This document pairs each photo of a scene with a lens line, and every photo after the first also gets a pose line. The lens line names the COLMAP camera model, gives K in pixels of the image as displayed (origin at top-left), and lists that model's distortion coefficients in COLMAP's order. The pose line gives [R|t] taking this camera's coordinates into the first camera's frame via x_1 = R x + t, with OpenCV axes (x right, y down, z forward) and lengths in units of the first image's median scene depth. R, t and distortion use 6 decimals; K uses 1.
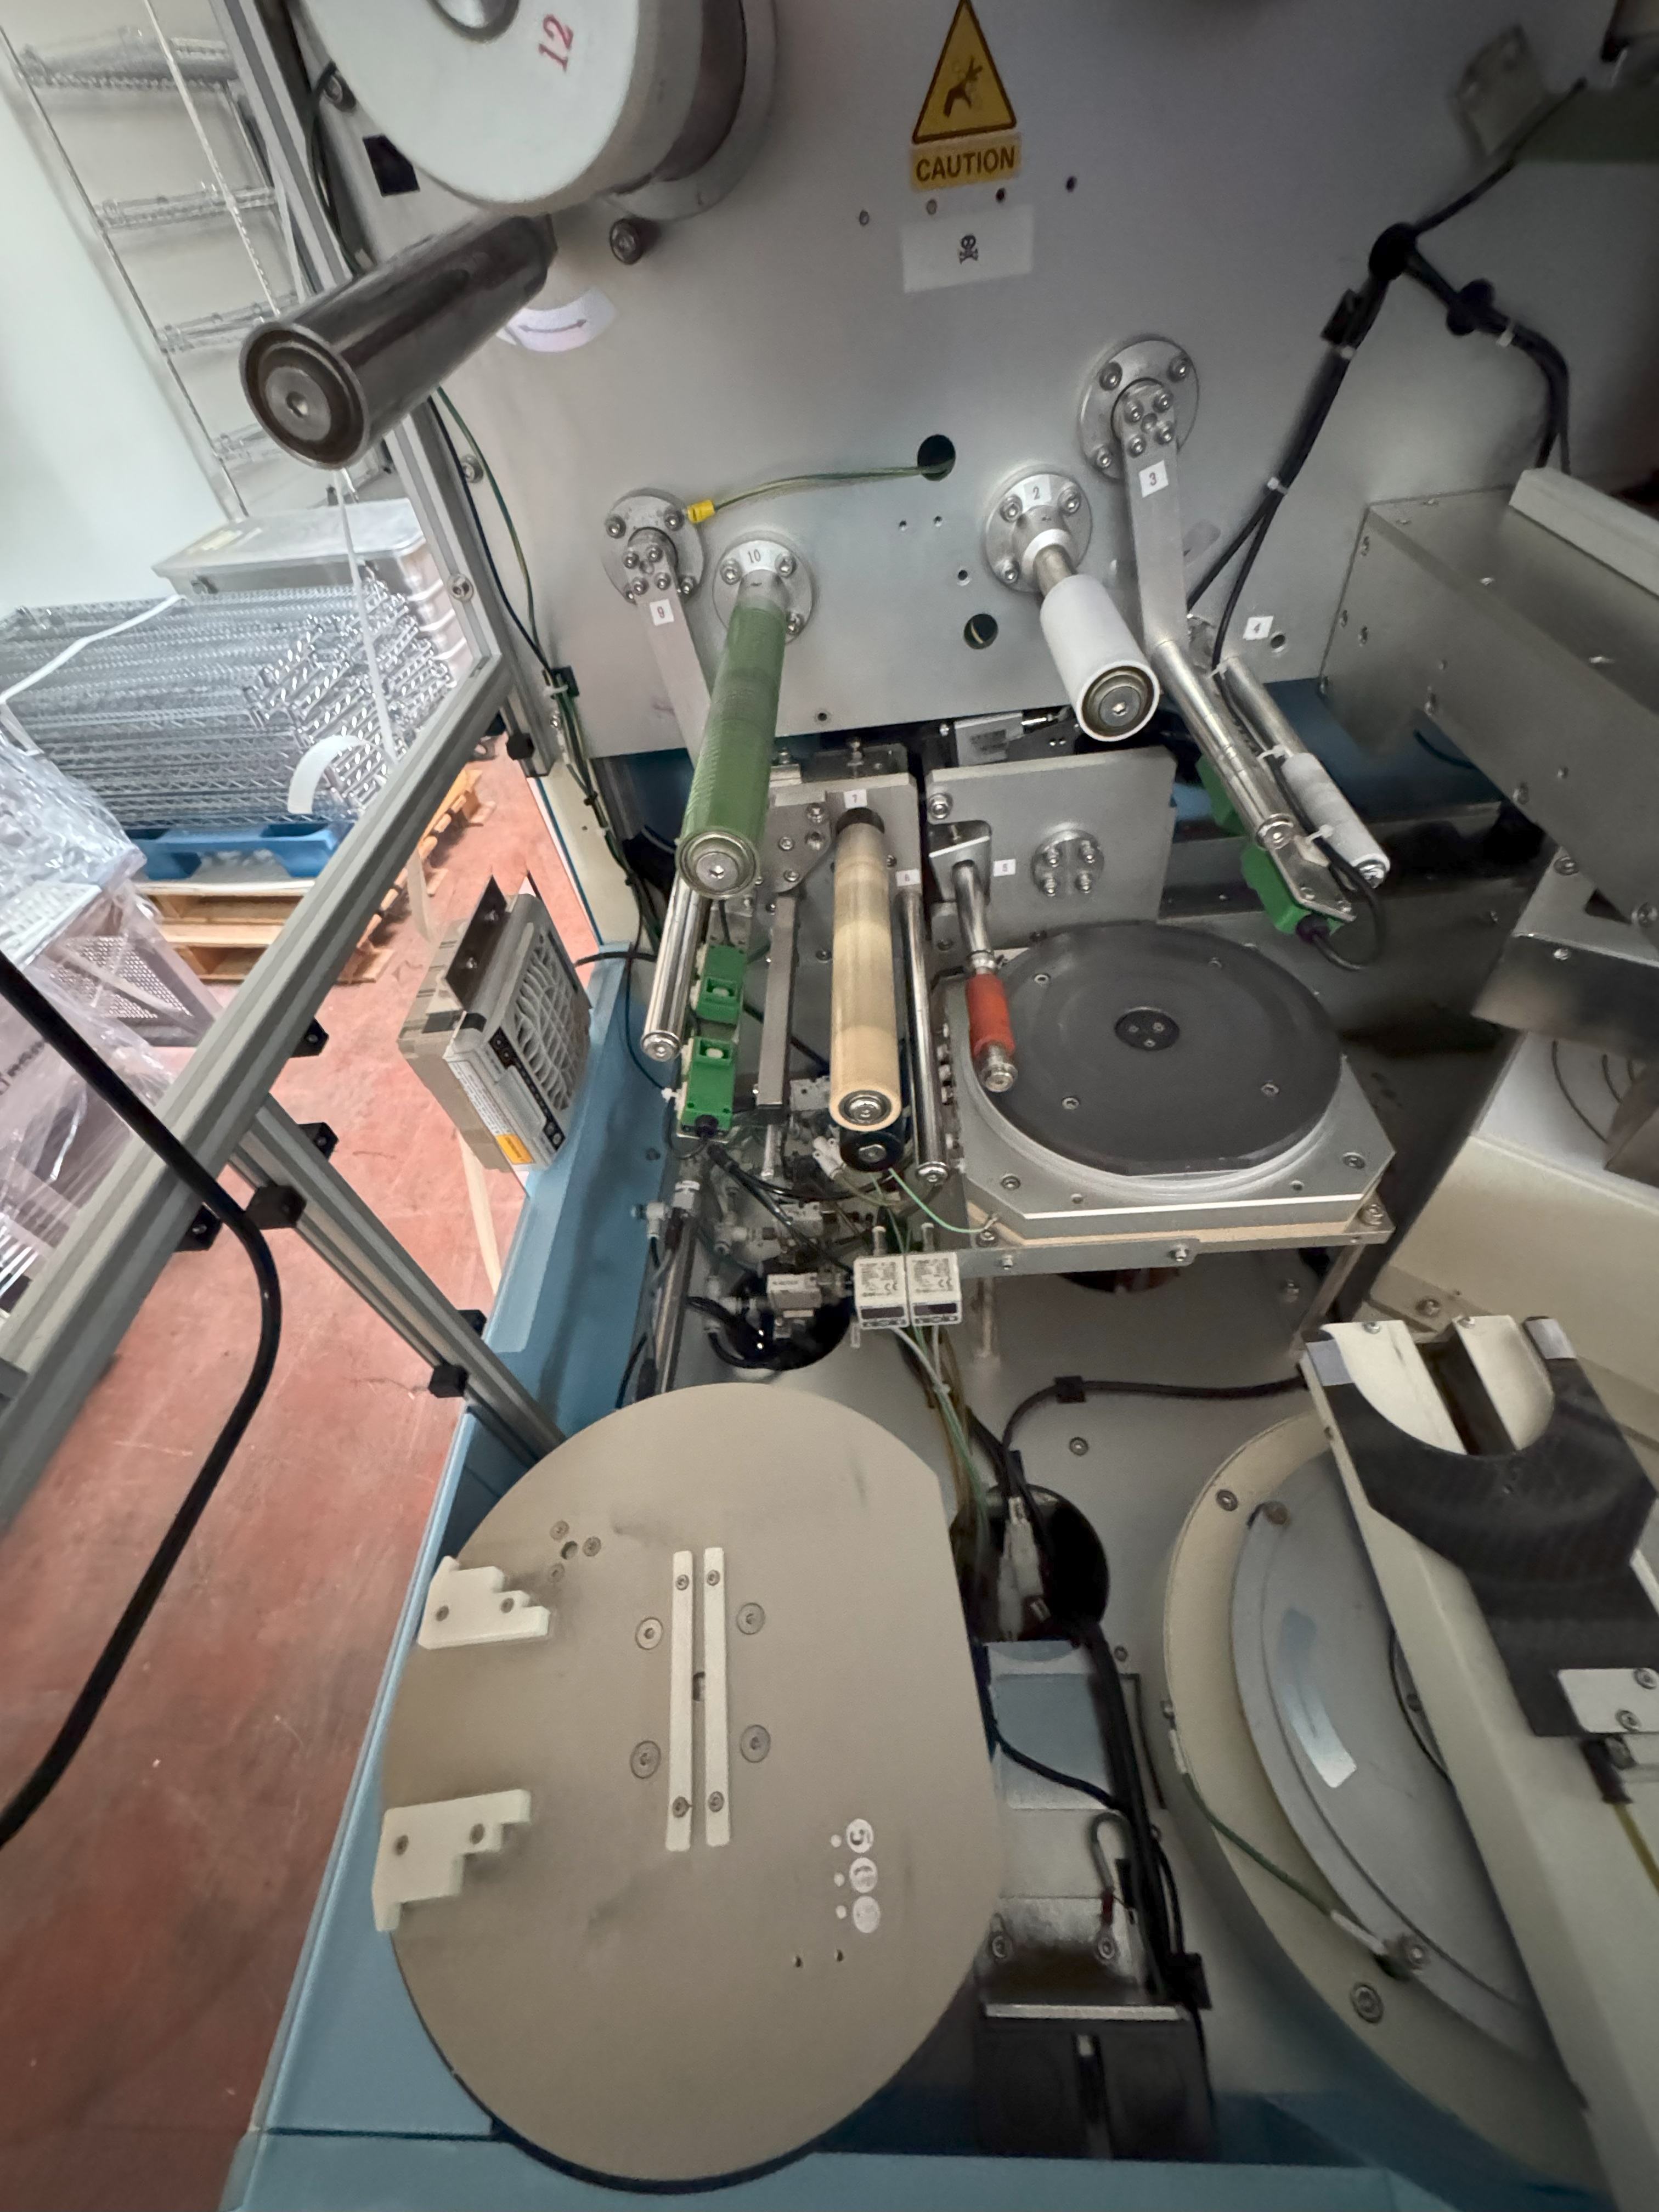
lens RADIAL K [[885.9, 0, 831.3], [0, 885.9, 1106.2], [0, 0, 1]] dist [-0.005208, 0.000770]
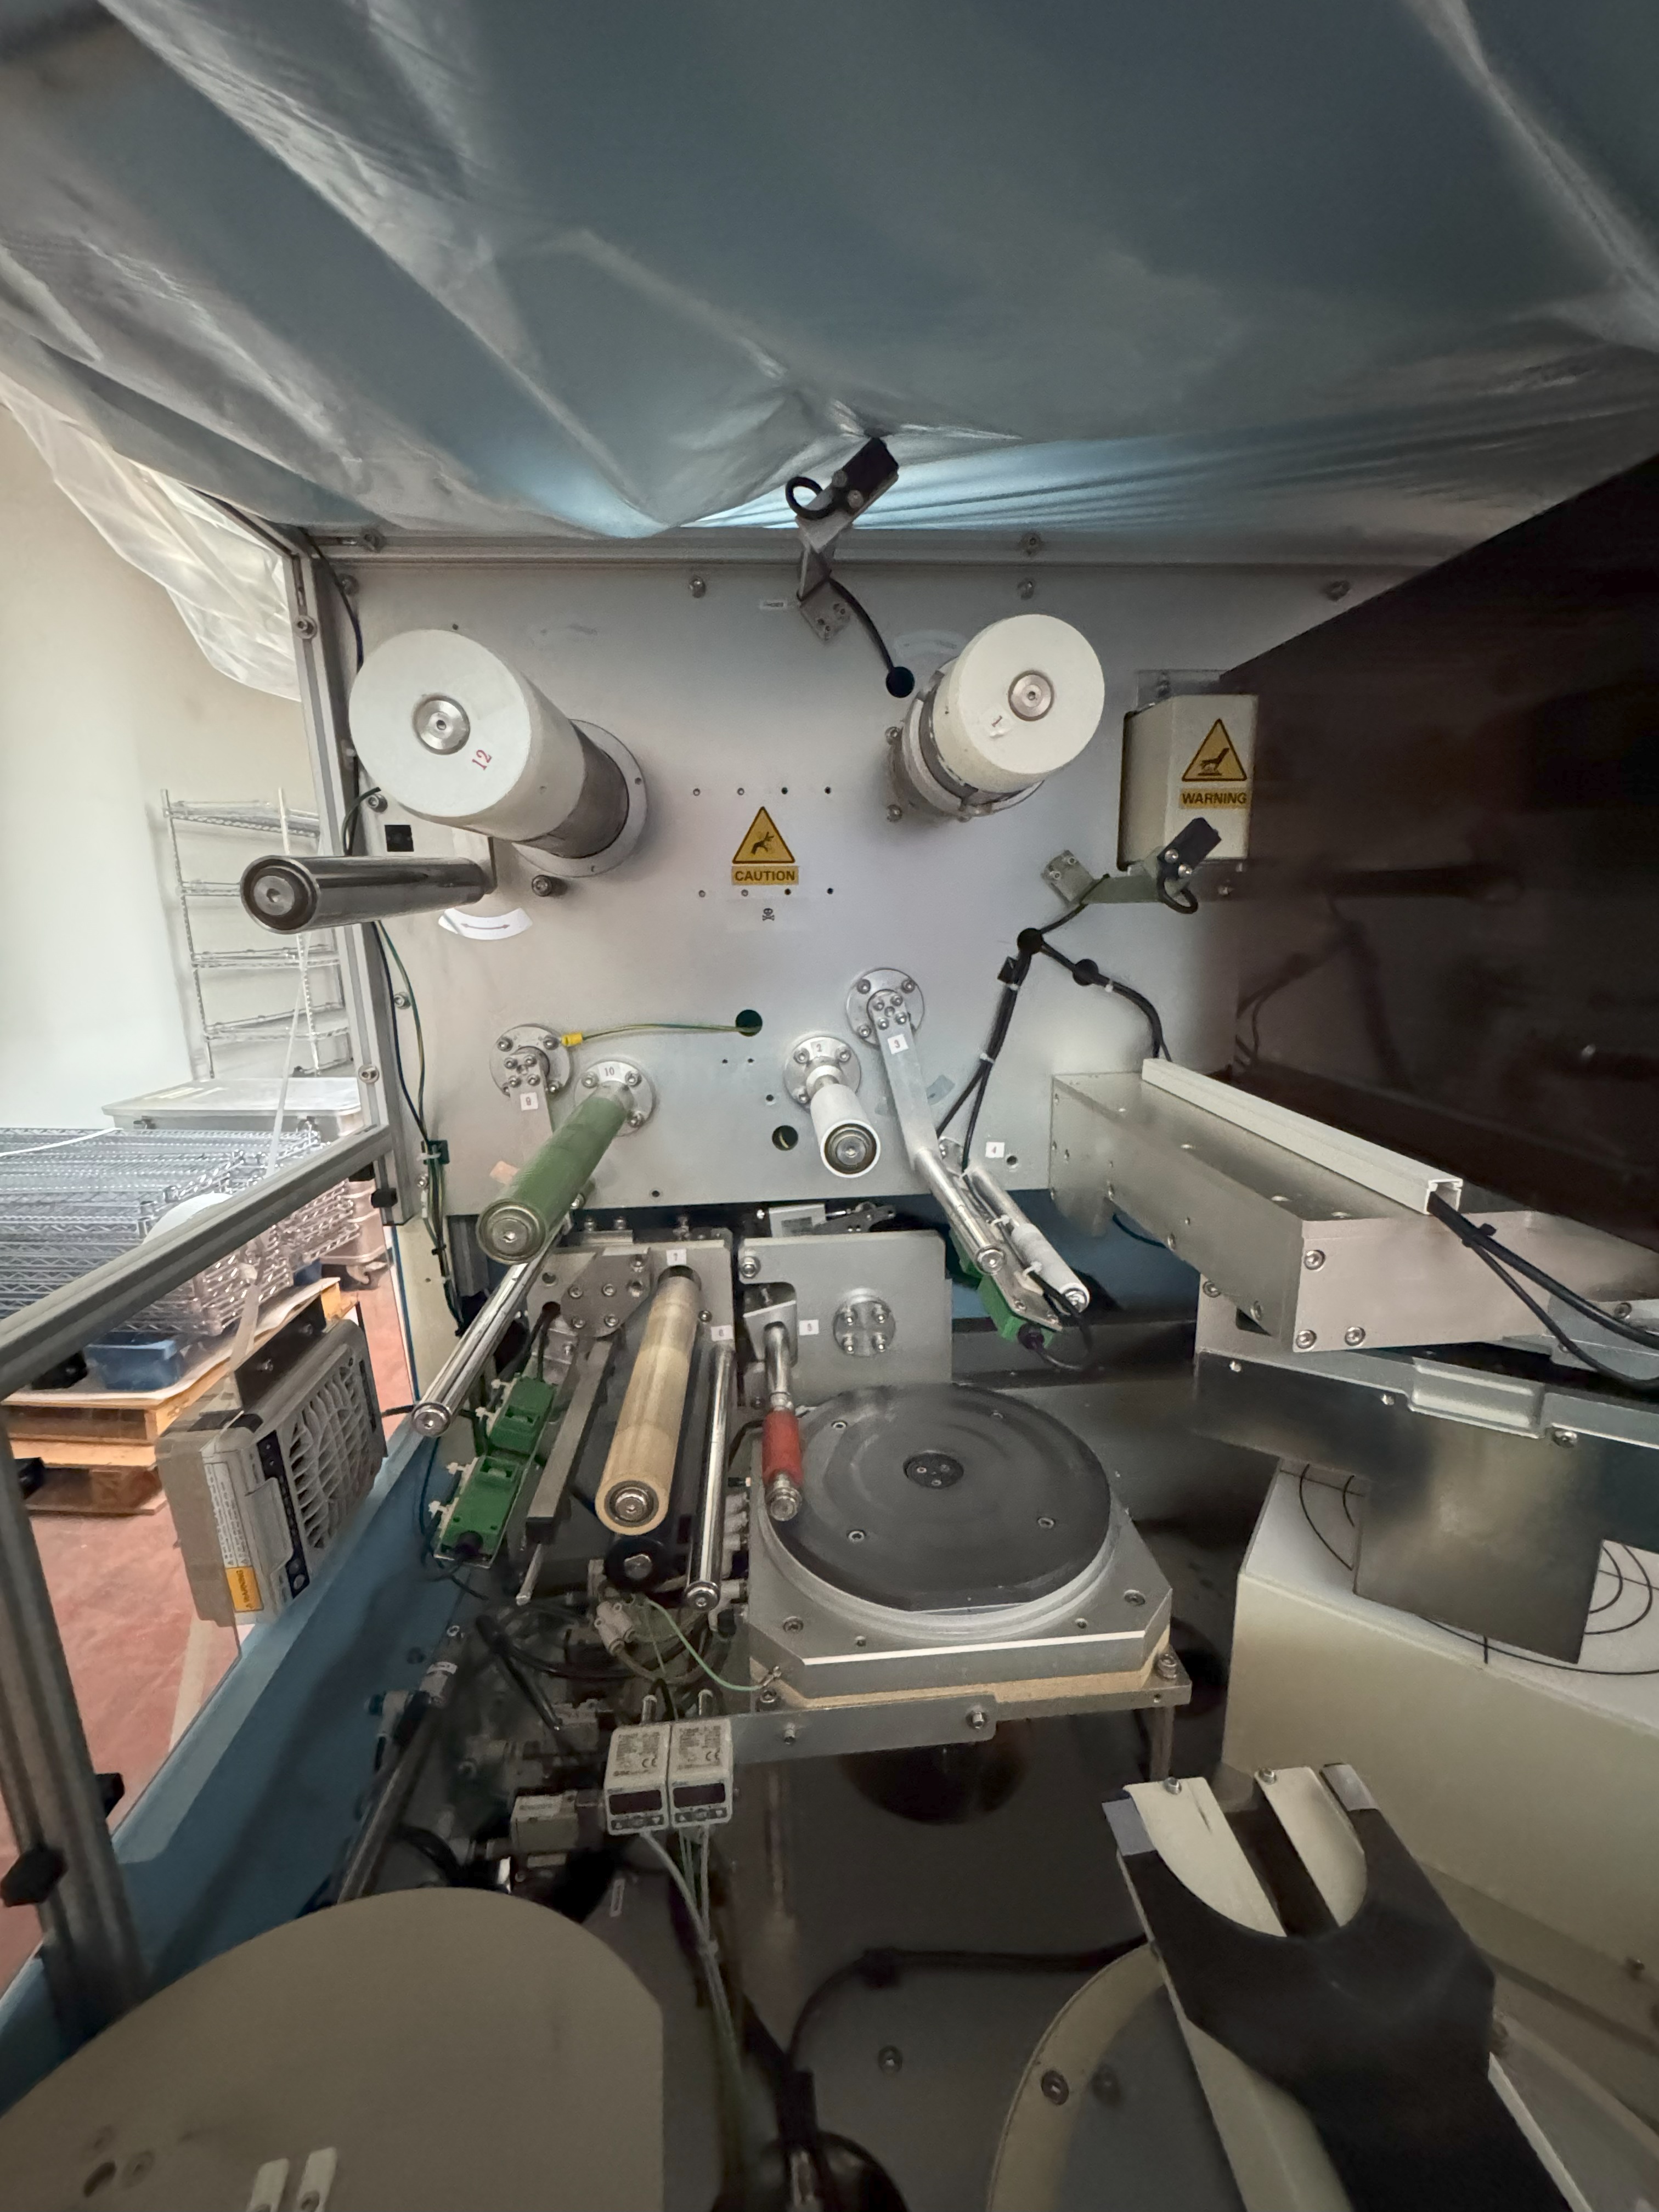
lens RADIAL K [[885.9, 0, 831.1], [0, 885.9, 1106.1], [0, 0, 1]] dist [-0.005208, 0.000770]
pose [[0.991498, 0.075042, 0.106302, 0.105411], [0.000731, 0.813721, -0.581255, 0.188638], [-0.130119, 0.576391, 0.806748, -0.076153]]
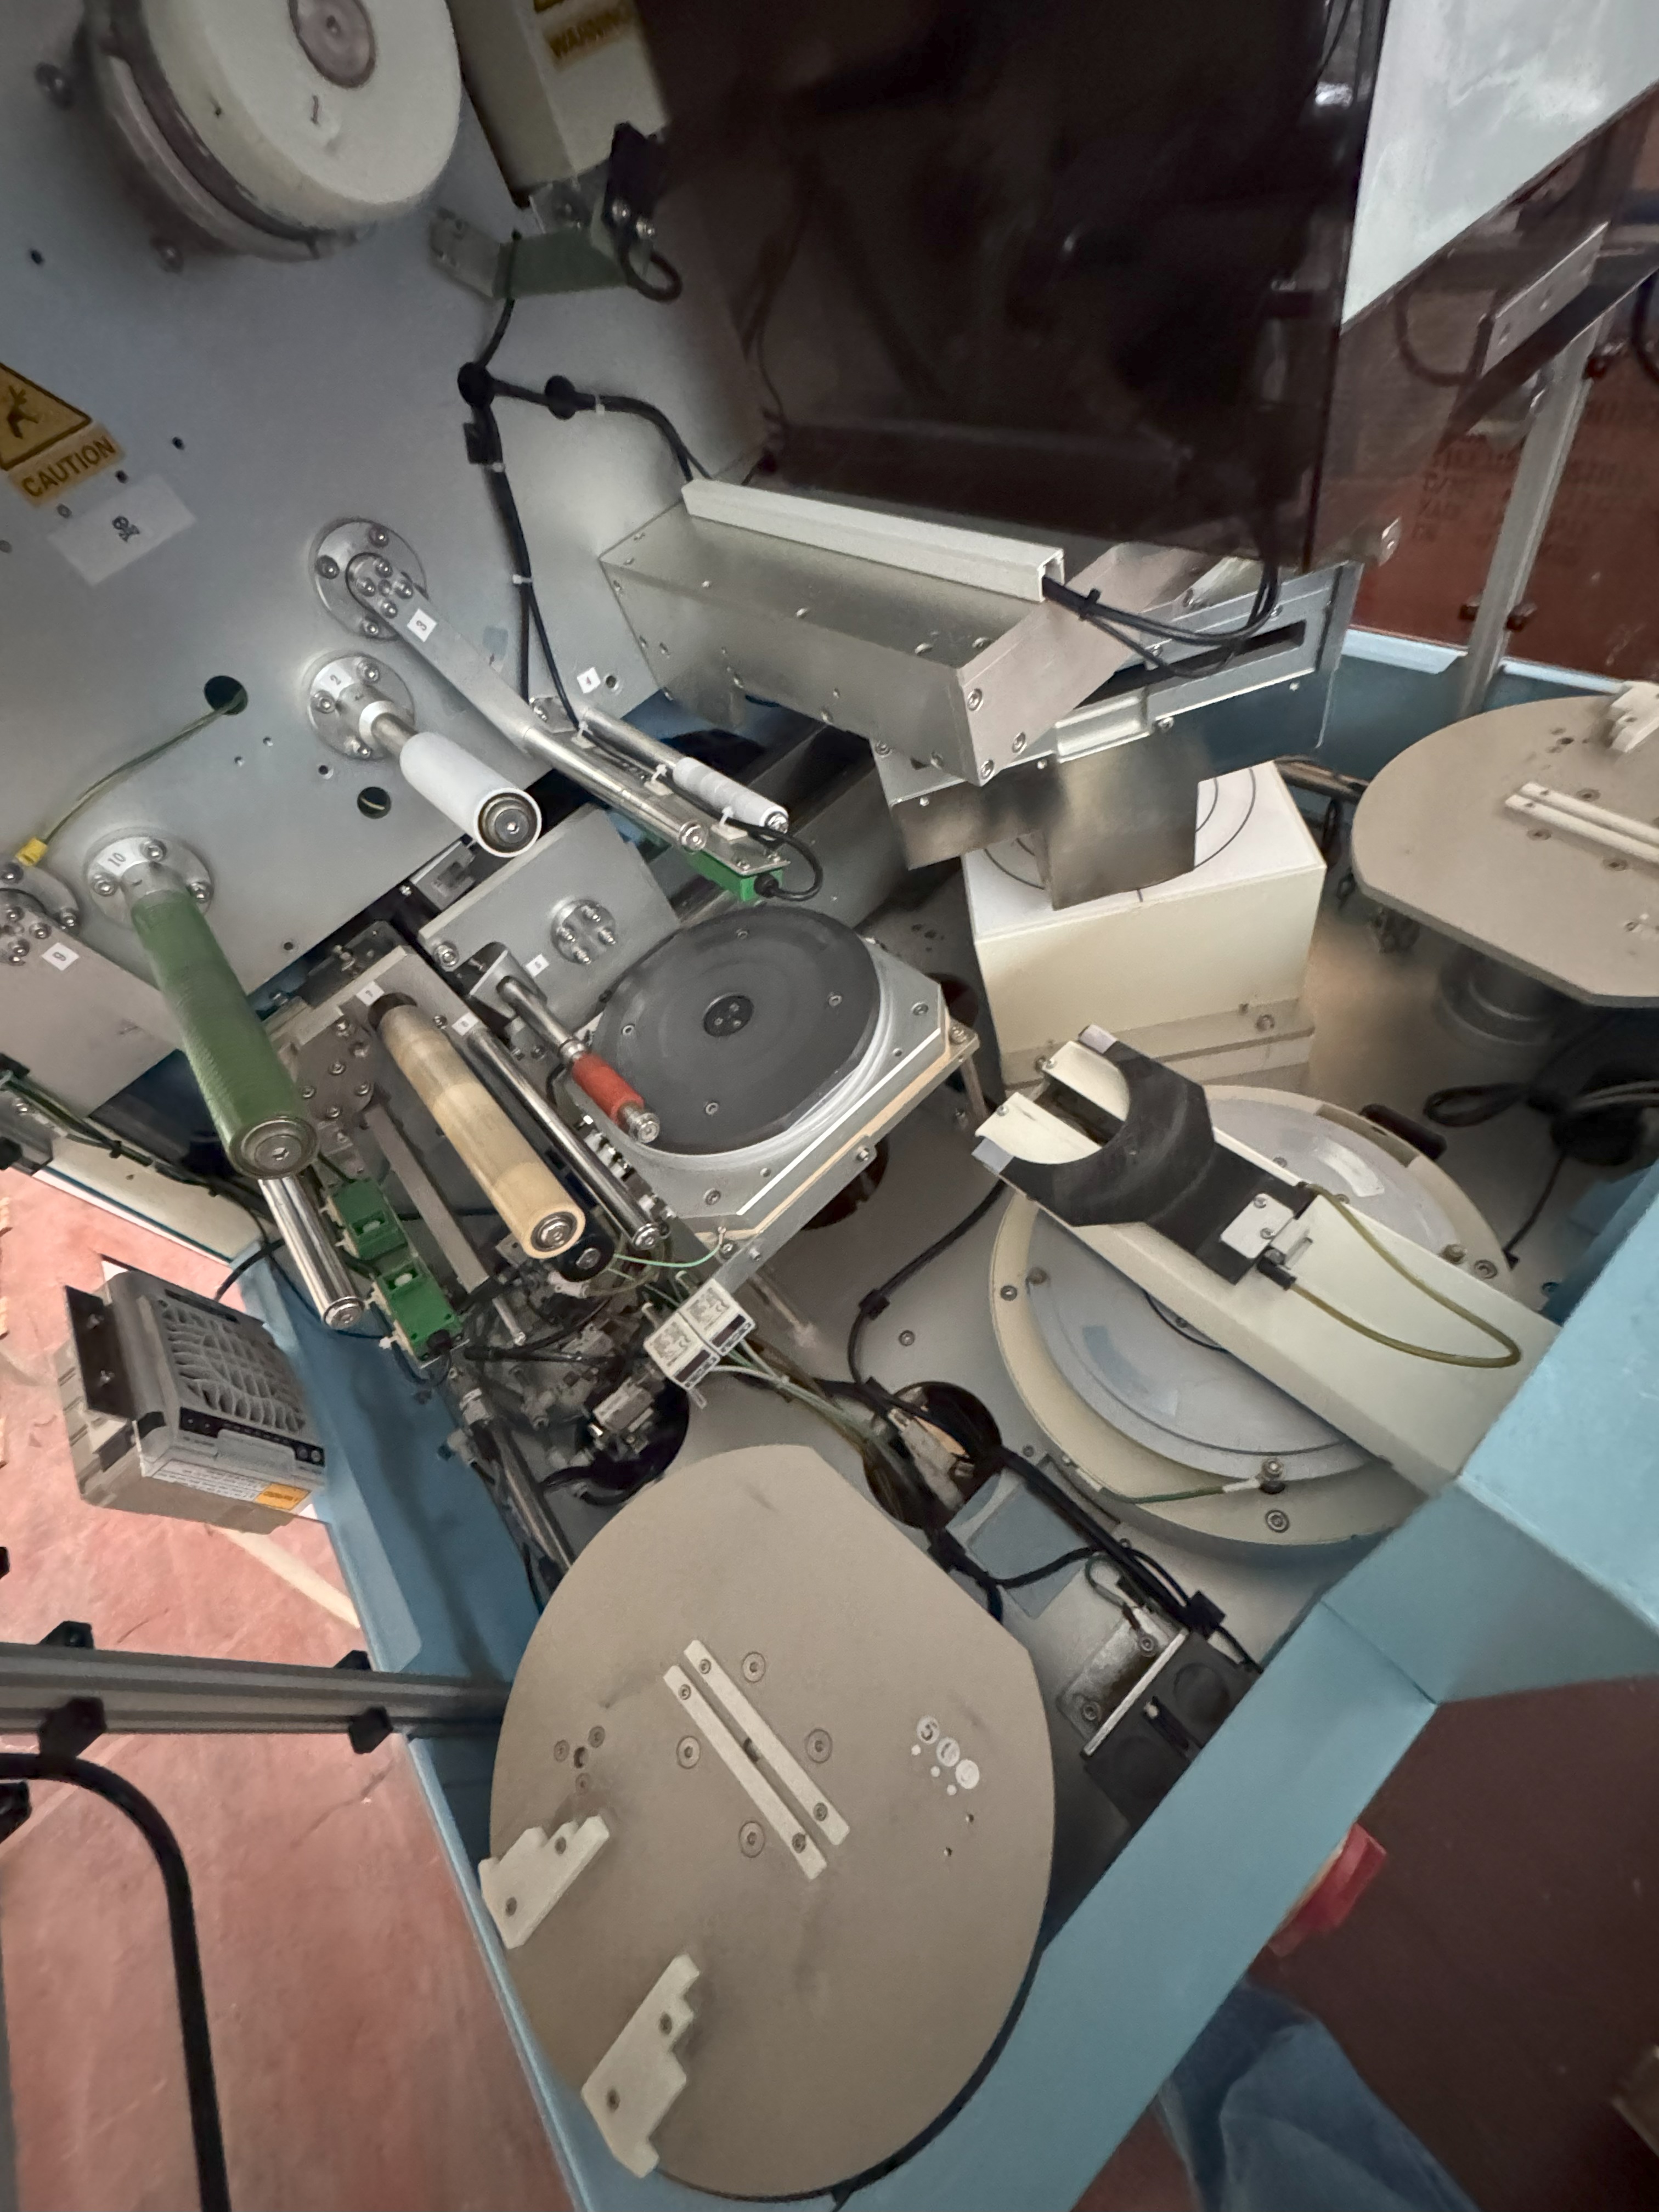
lens RADIAL K [[885.9, 0, 831.4], [0, 885.9, 1105.7], [0, 0, 1]] dist [-0.005208, 0.000770]
pose [[0.747672, -0.595123, 0.294644, 0.056110], [0.604704, 0.793518, 0.068284, 0.009620], [-0.274443, 0.127118, 0.953164, -0.122348]]
